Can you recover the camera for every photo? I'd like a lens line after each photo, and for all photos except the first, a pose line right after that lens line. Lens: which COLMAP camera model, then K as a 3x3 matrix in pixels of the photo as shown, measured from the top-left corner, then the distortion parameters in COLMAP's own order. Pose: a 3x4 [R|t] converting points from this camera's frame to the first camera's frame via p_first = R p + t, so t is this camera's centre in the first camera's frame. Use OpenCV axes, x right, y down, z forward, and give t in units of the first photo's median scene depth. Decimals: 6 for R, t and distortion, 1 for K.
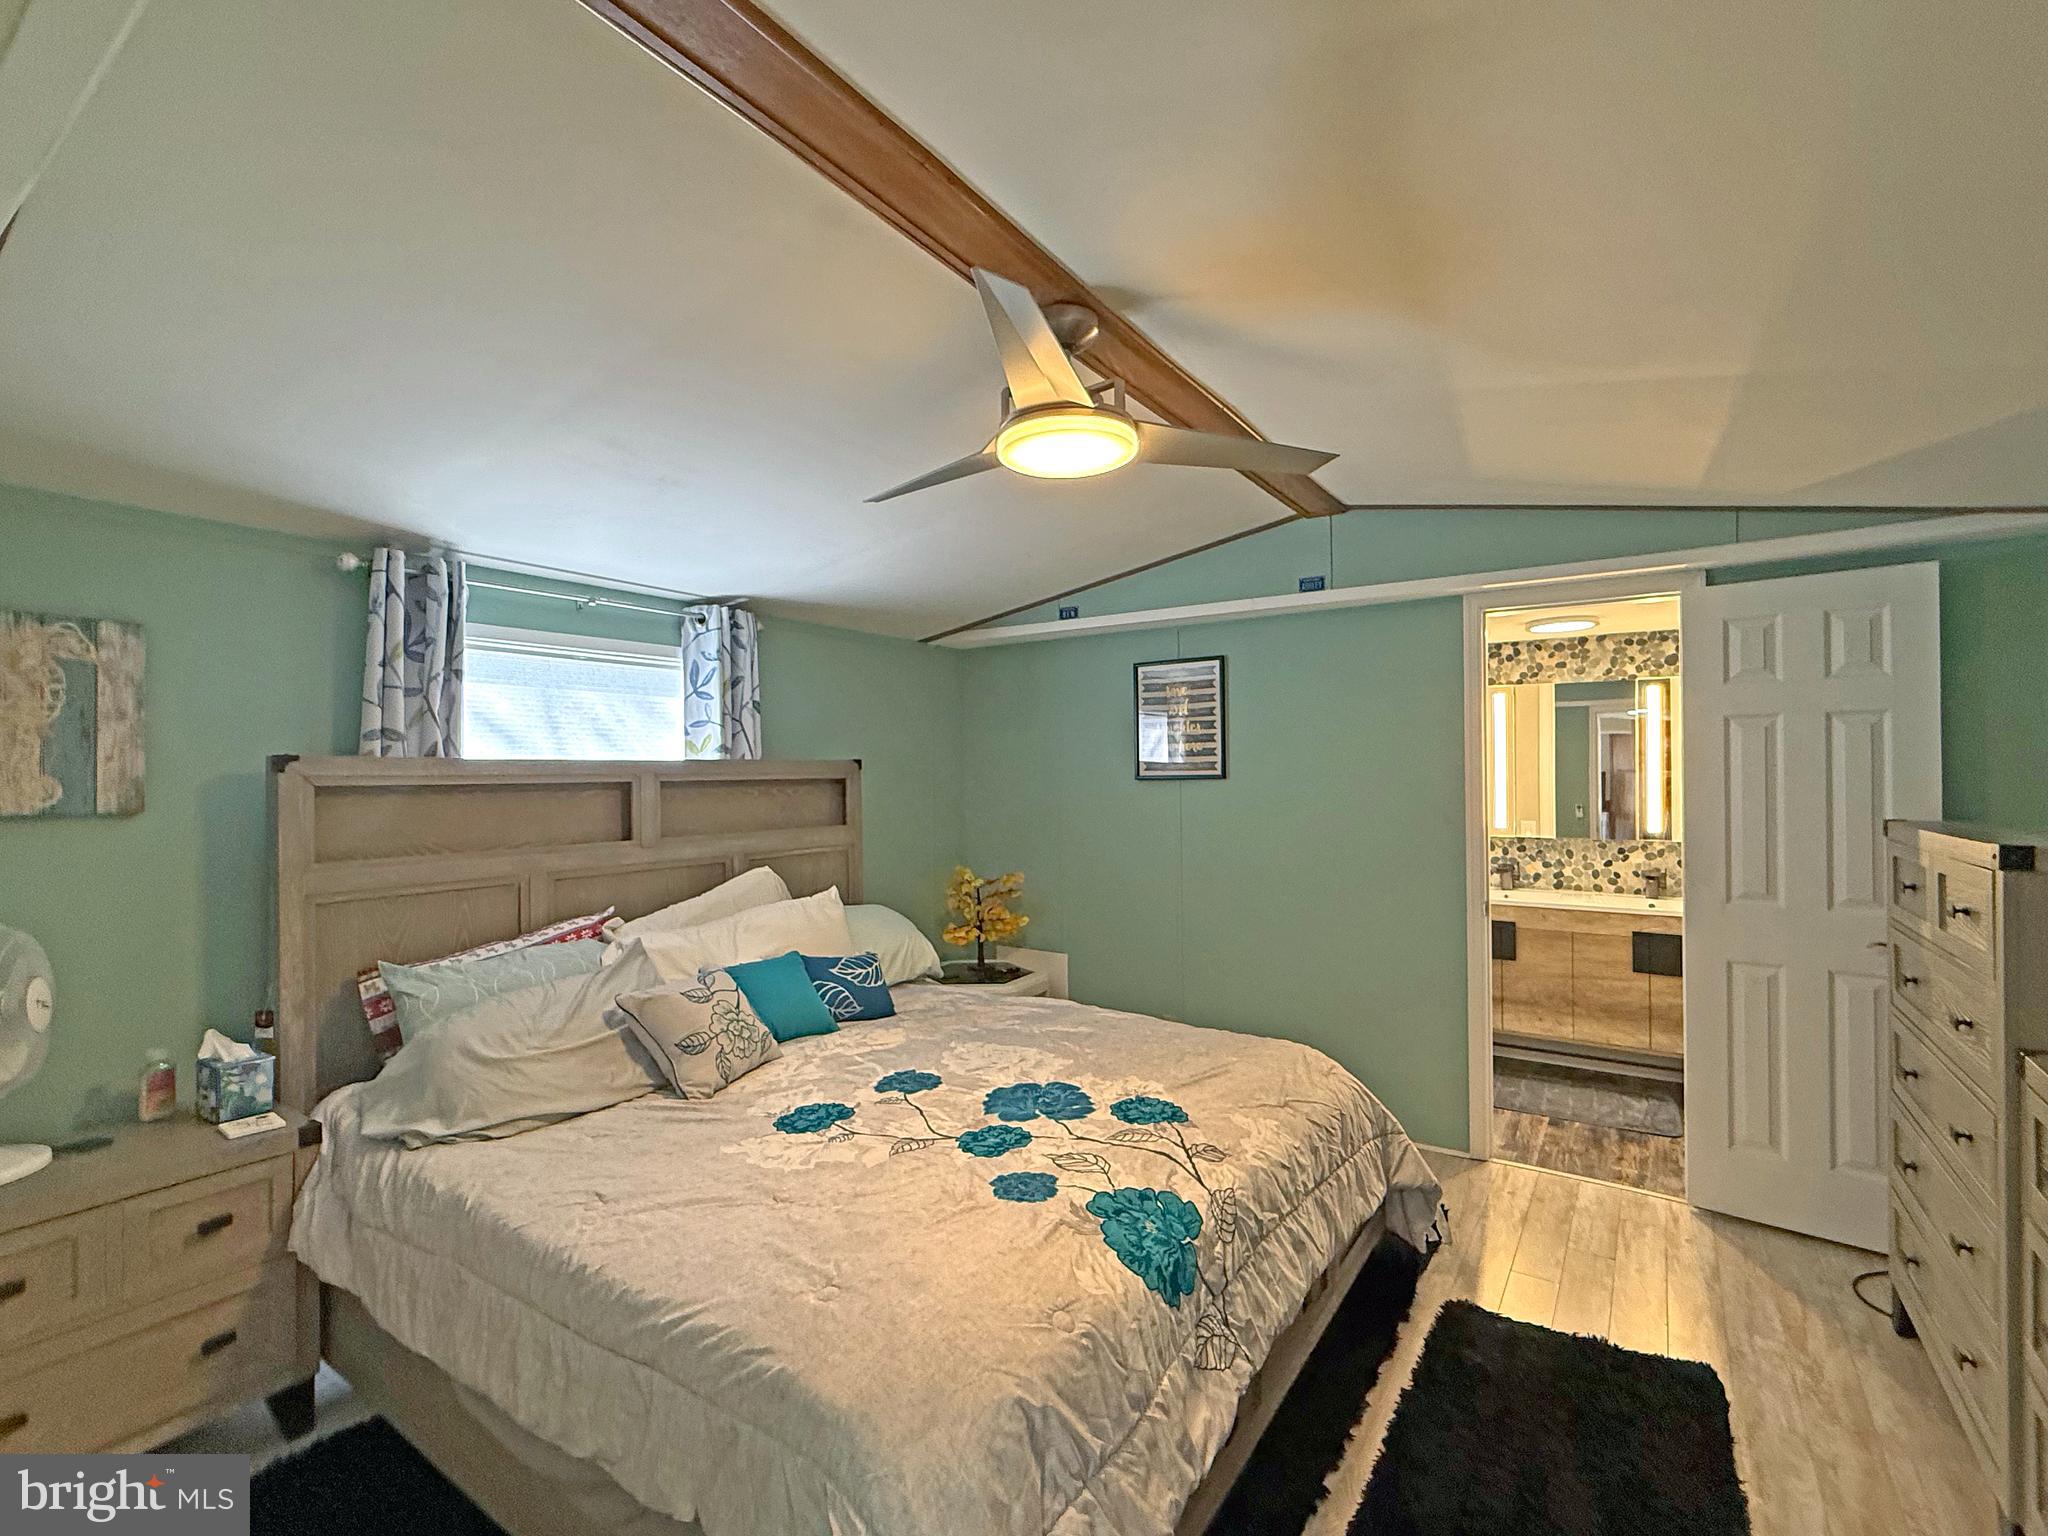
lens RADIAL K [[924.8, 0, 1017.3], [0, 924.8, 767.4], [0, 0, 1]] dist [0.030620, 0.000258]
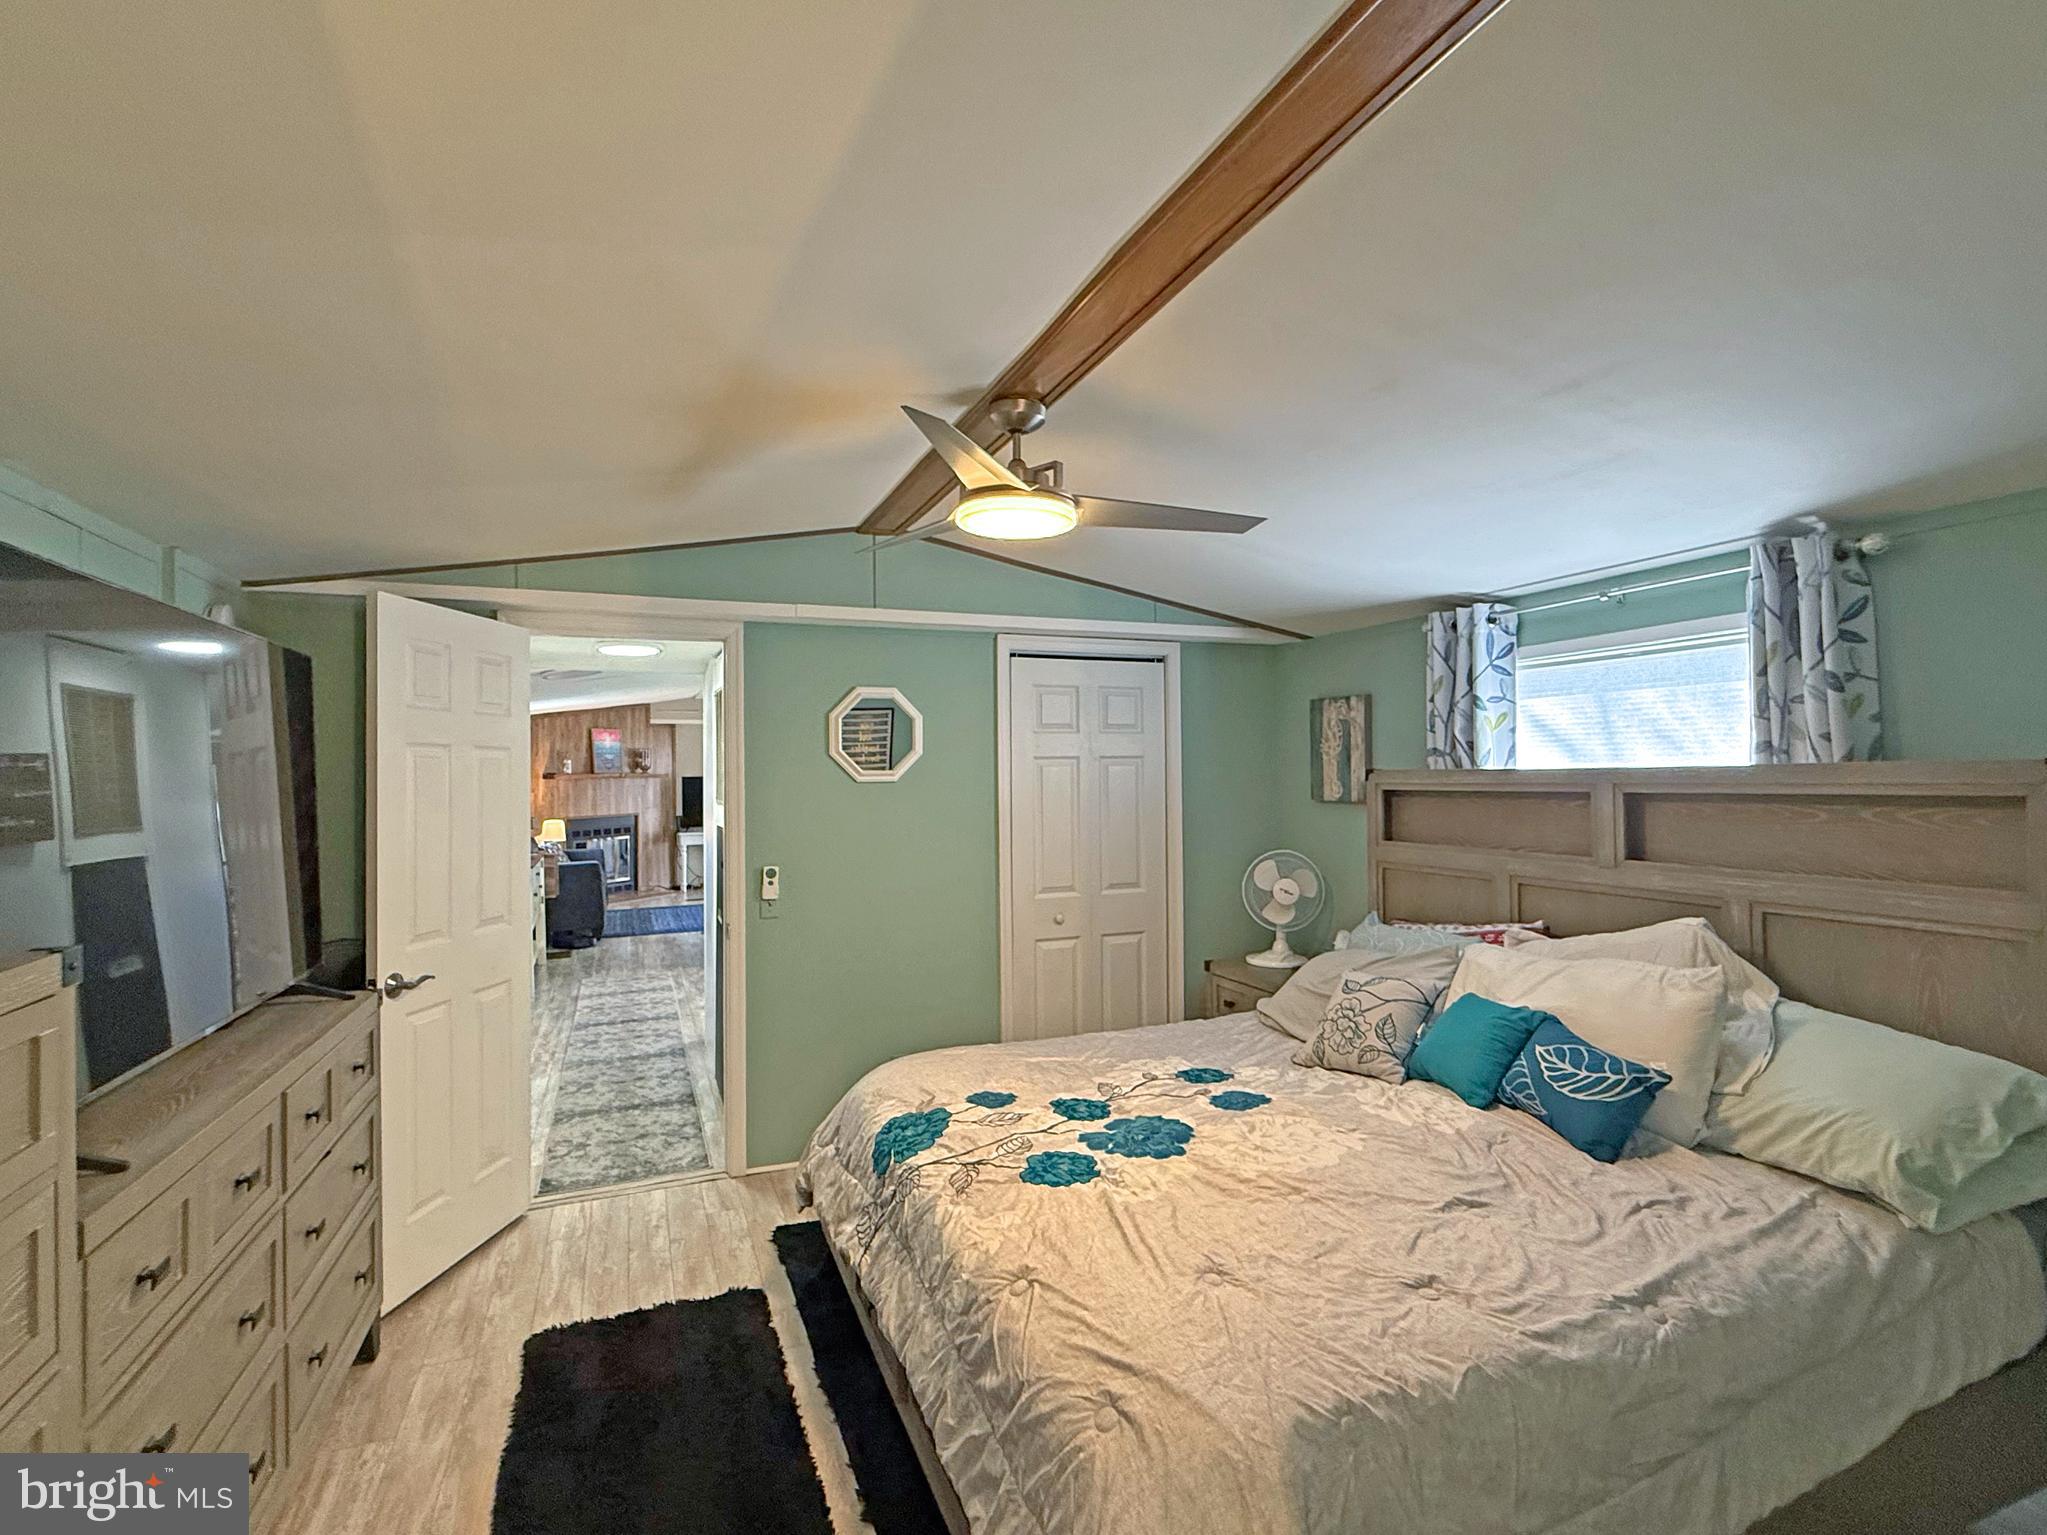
lens RADIAL K [[966.9, 0, 1017.6], [0, 966.9, 762.7], [0, 0, 1]] dist [-0.000594, 0.000281]
pose [[-0.547799, 0.003290, -0.836604, 0.940844], [0.019242, 0.999777, -0.008667, -0.022319], [0.836389, -0.020846, -0.547740, 1.463132]]
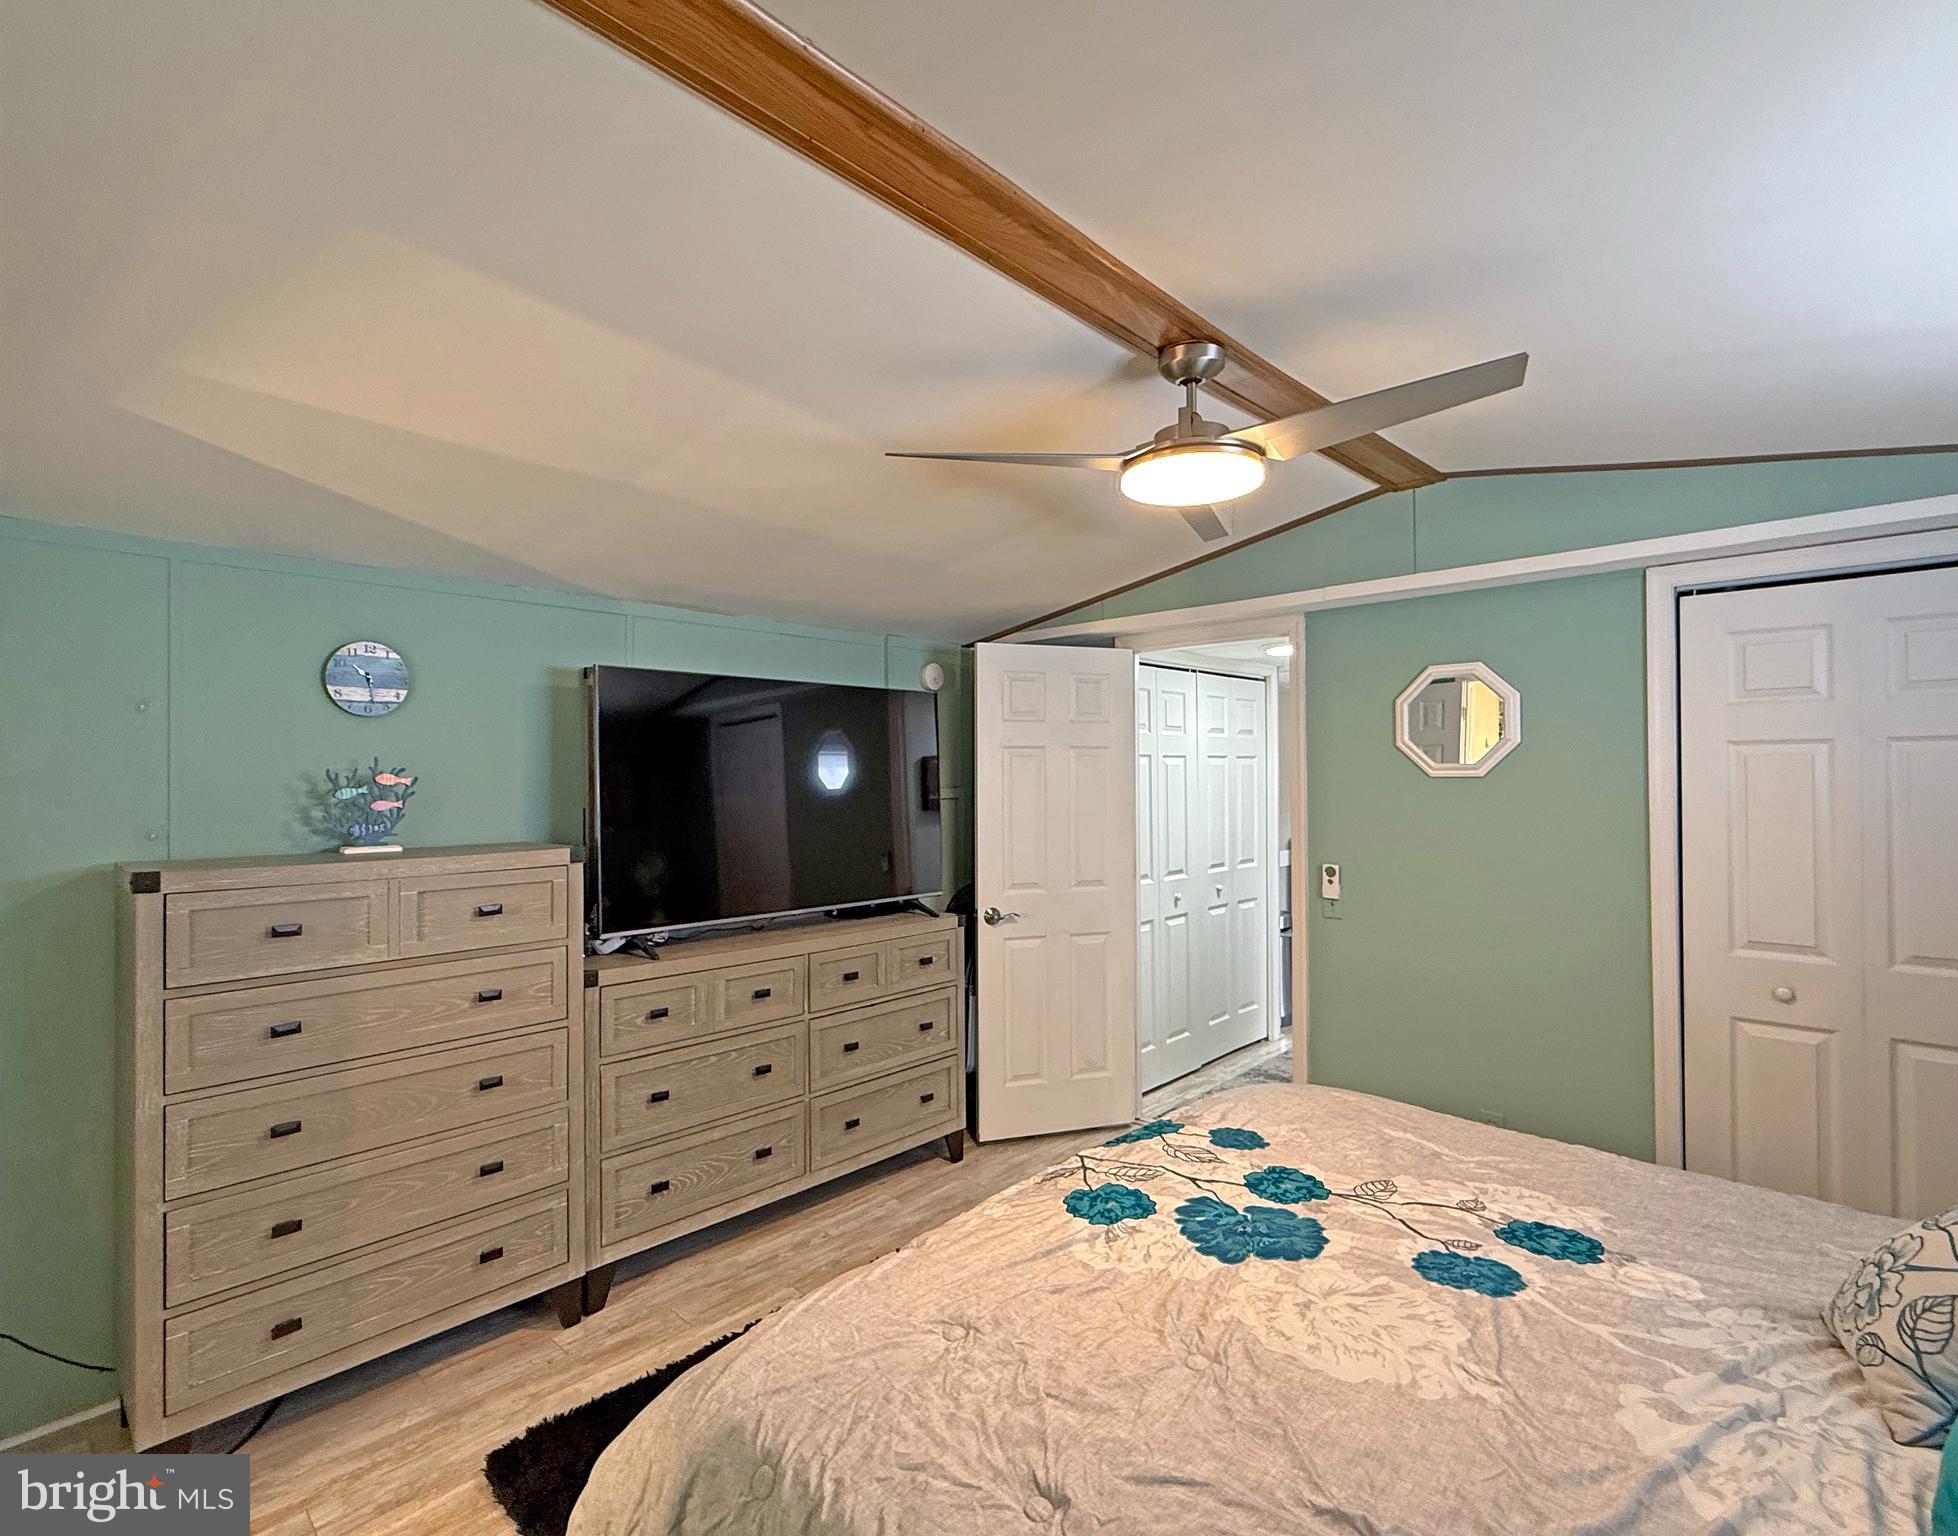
lens RADIAL K [[926.0, 0, 944.4], [0, 926.0, 764.3], [0, 0, 1]] dist [-0.000588, -0.000608]
pose [[-0.986201, 0.016953, 0.164683, 0.140784], [0.013922, 0.999712, -0.019540, -0.010071], [-0.164967, -0.016977, -0.986153, 1.809227]]
